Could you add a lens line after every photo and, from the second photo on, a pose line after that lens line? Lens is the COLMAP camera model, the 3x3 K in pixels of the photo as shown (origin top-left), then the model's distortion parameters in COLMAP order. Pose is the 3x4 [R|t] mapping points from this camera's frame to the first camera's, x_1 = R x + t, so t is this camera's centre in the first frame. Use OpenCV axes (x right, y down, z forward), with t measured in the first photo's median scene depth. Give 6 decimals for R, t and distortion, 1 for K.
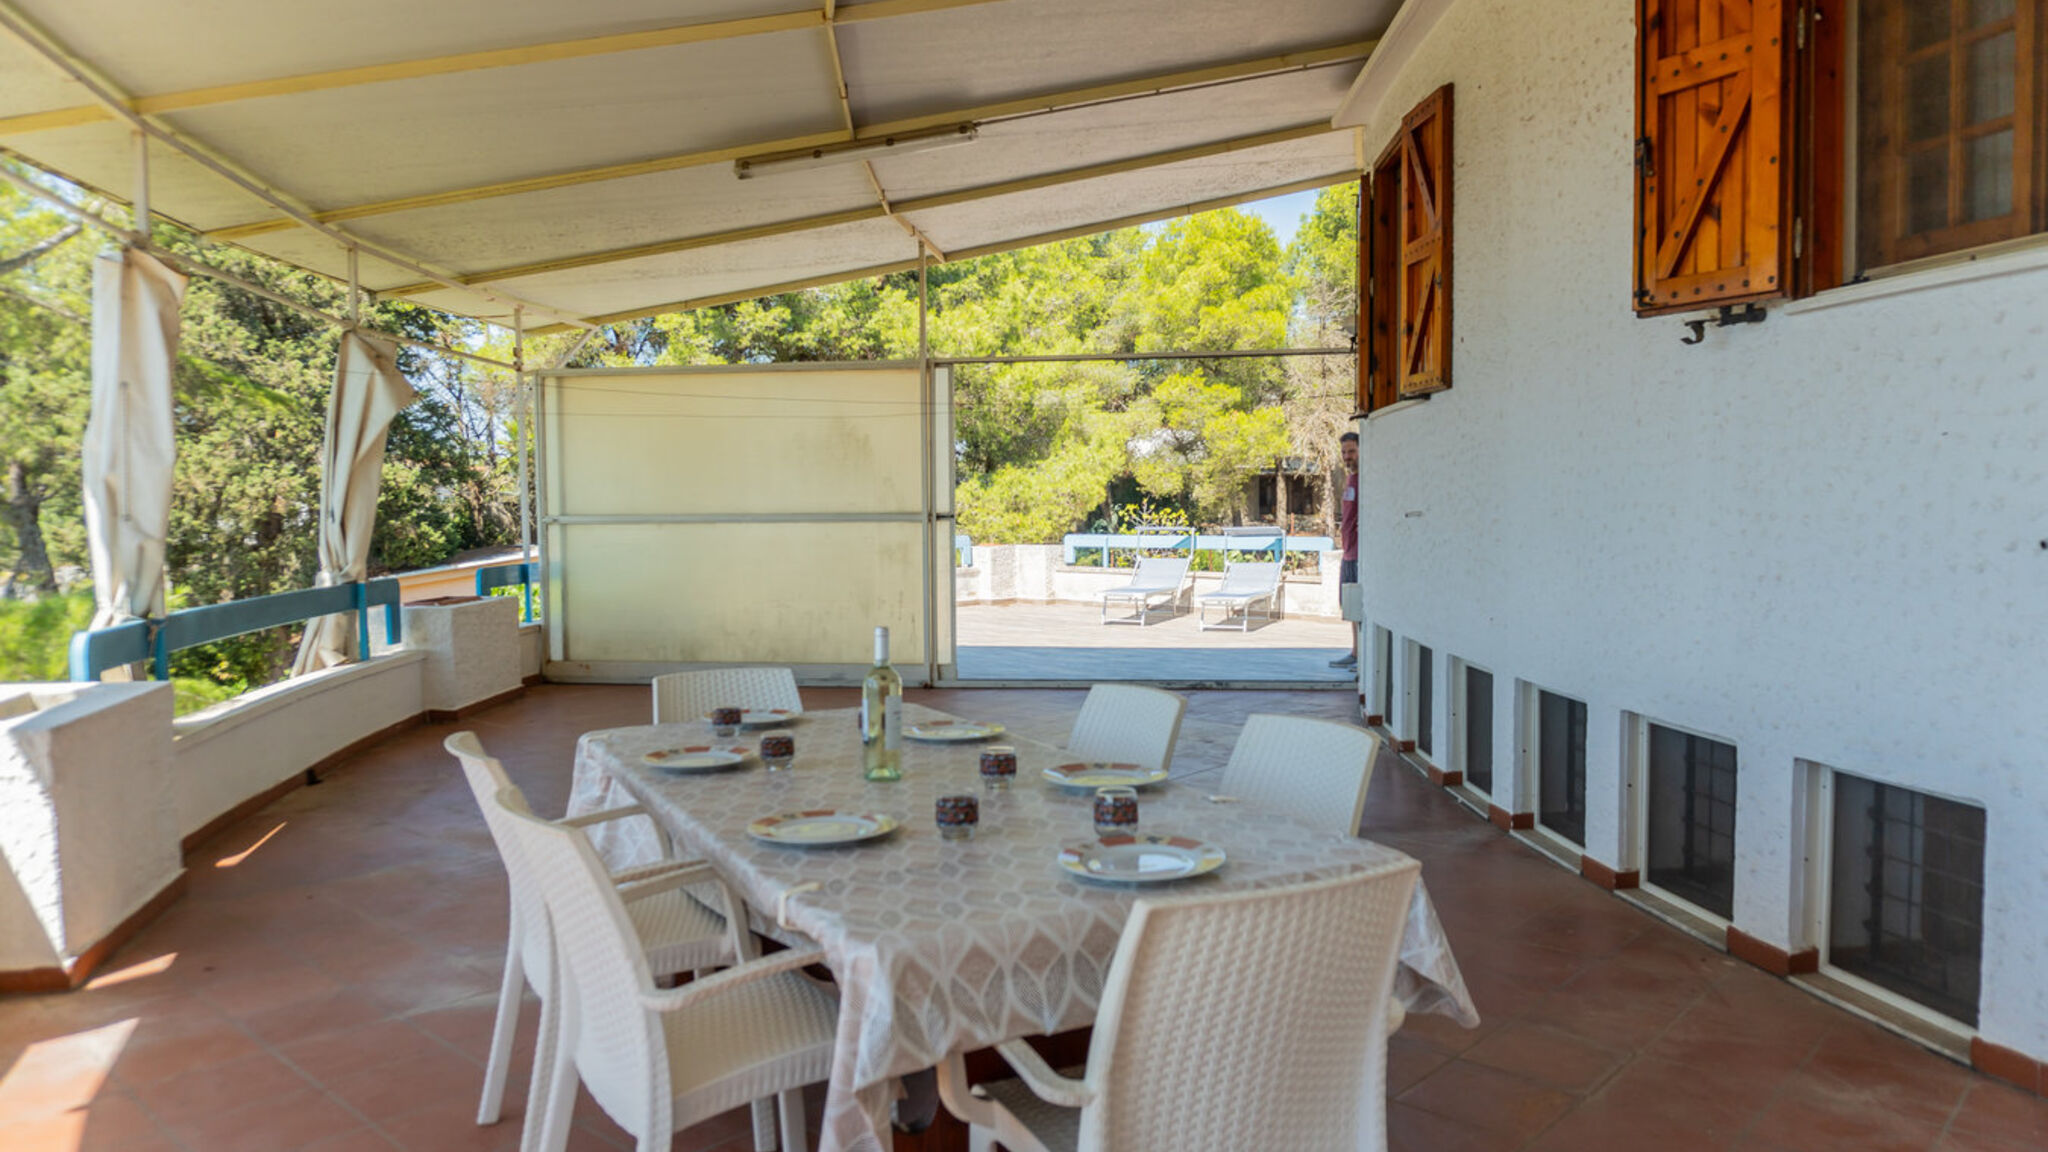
lens RADIAL K [[1390.7, 0, 1036.0], [0, 1390.7, 572.0], [0, 0, 1]] dist [-0.030472, 0.006847]
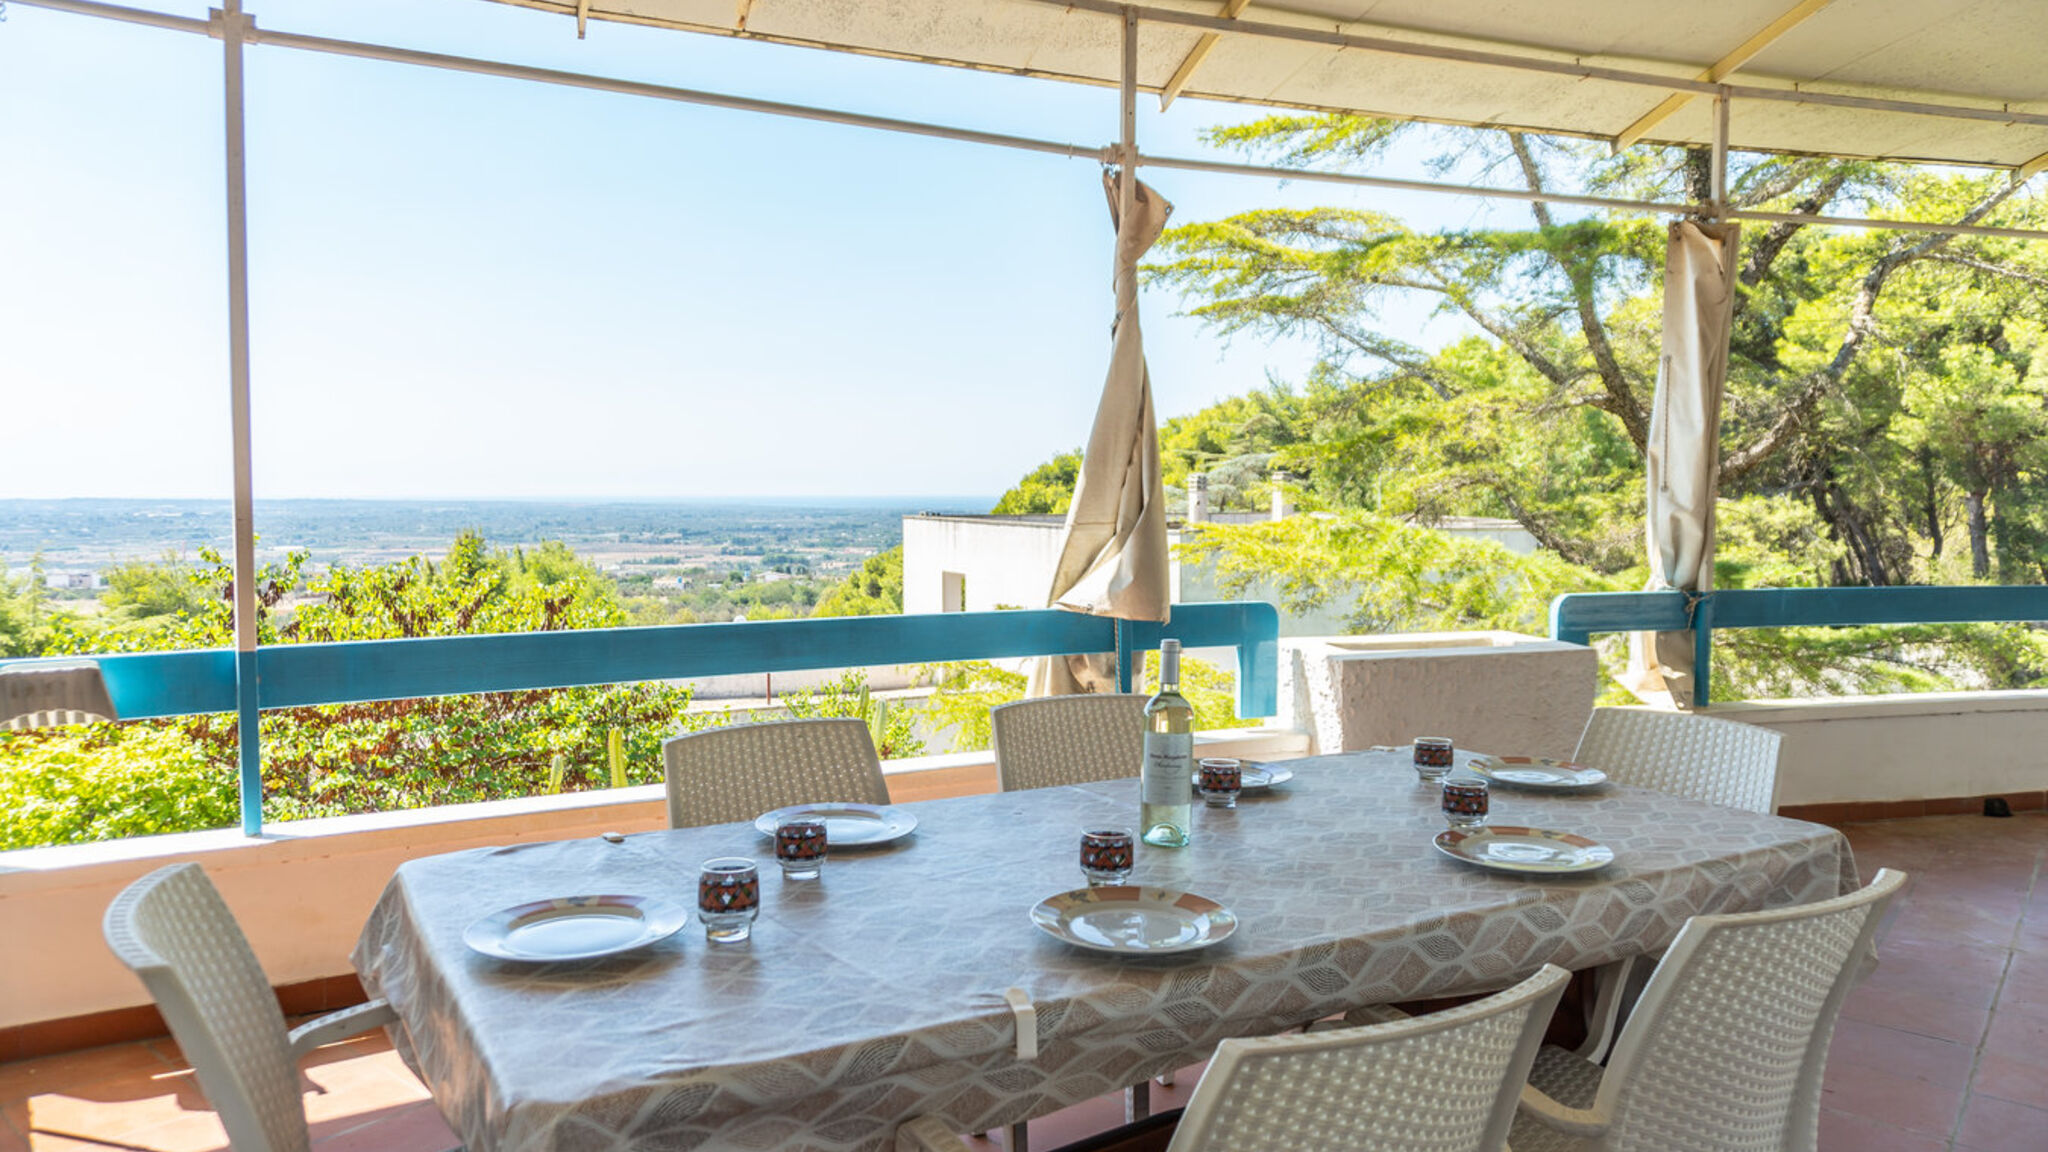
lens RADIAL K [[1390.7, 0, 1036.0], [0, 1390.7, 572.0], [0, 0, 1]] dist [-0.030472, 0.006847]
pose [[0.025828, 0.076077, -0.996767, 0.093252], [-0.058369, 0.995514, 0.074469, -0.007186], [0.997961, 0.056257, 0.030152, 0.134342]]
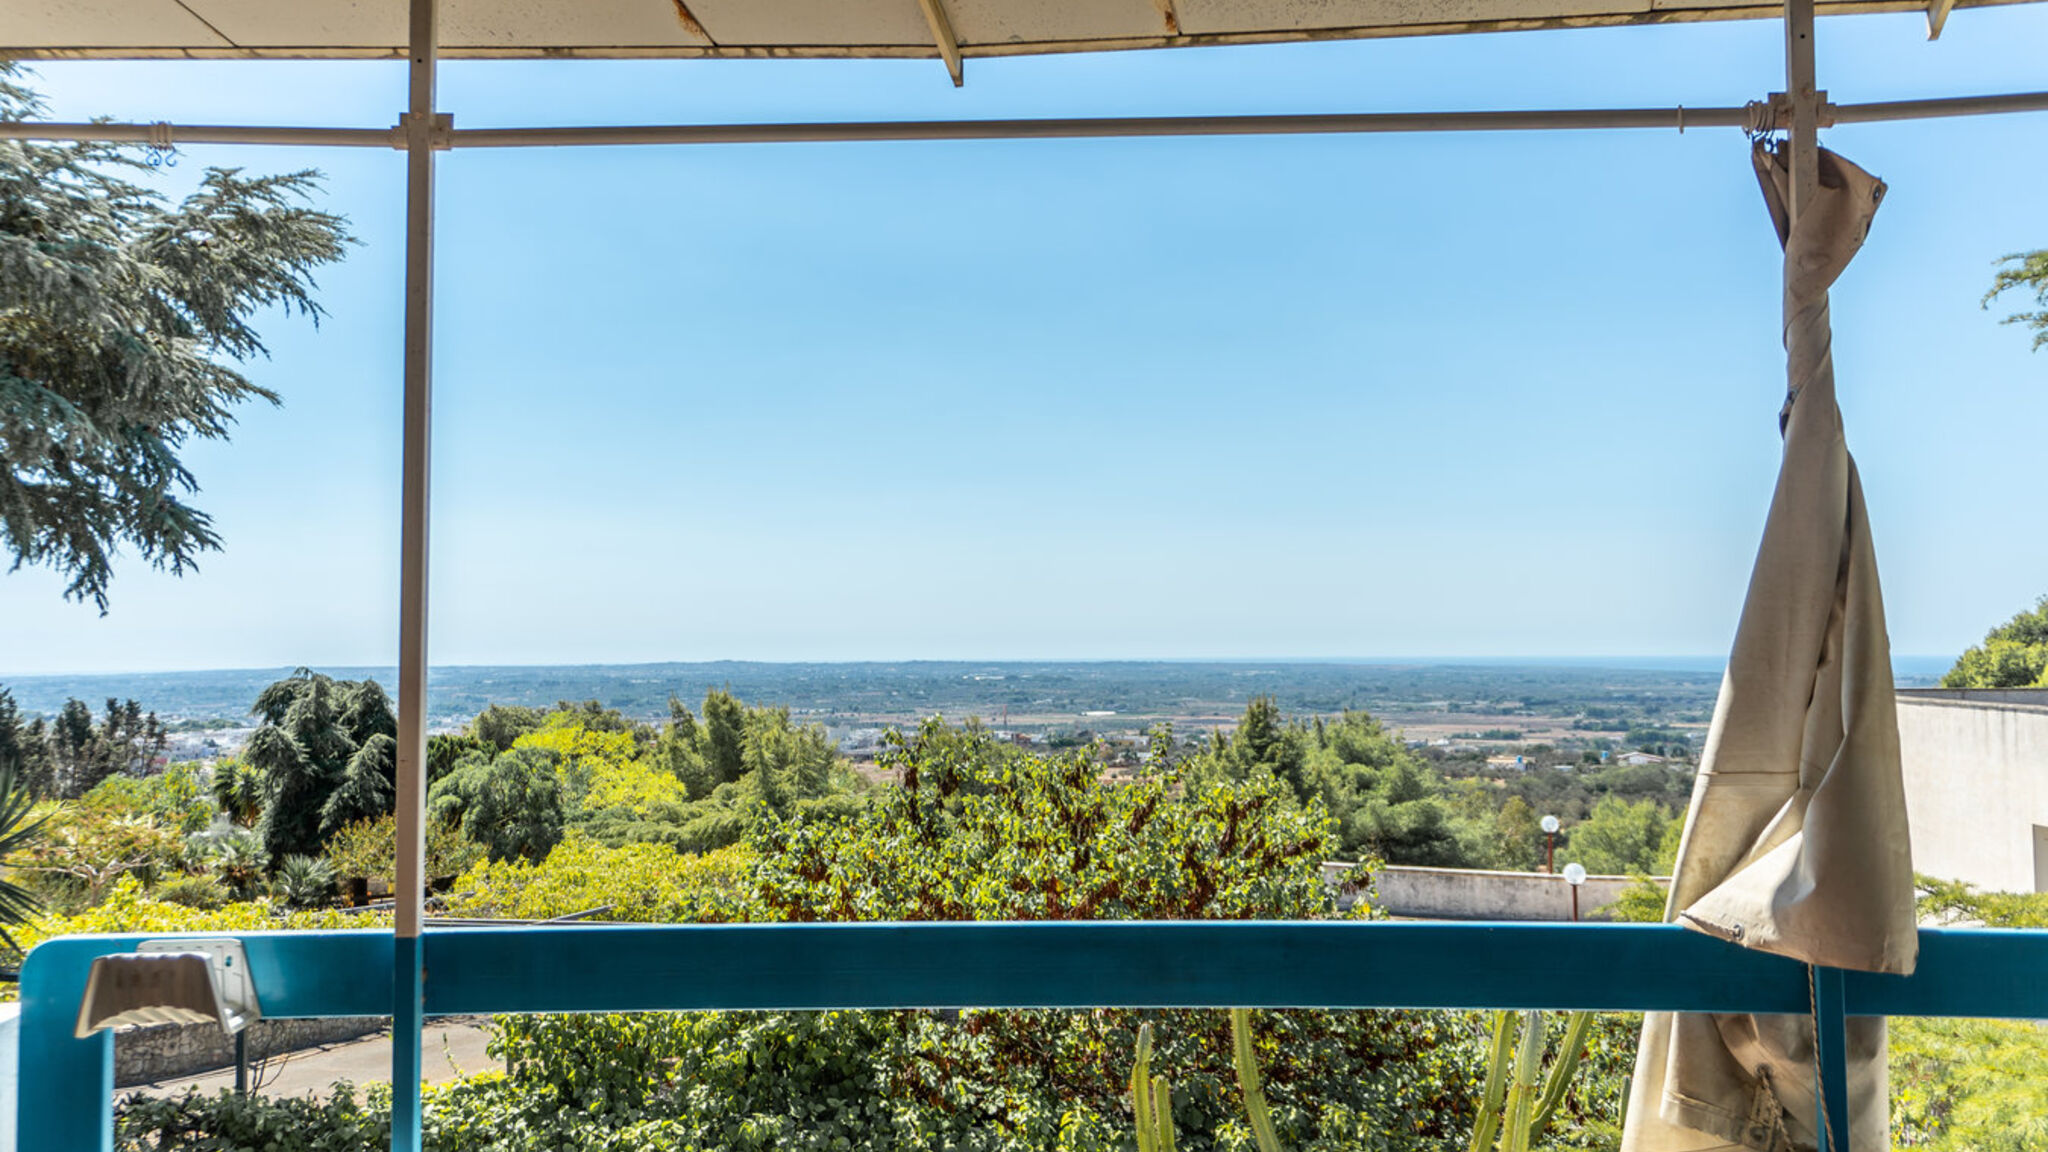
lens RADIAL K [[1635.4, 0, 1022.1], [0, 1635.4, 555.2], [0, 0, 1]] dist [0.012156, 0.001534]
pose [[-0.502013, -0.030434, -0.864324, 0.024744], [-0.034366, 0.999293, -0.015226, -0.013819], [0.864177, 0.022060, -0.502704, 0.167895]]
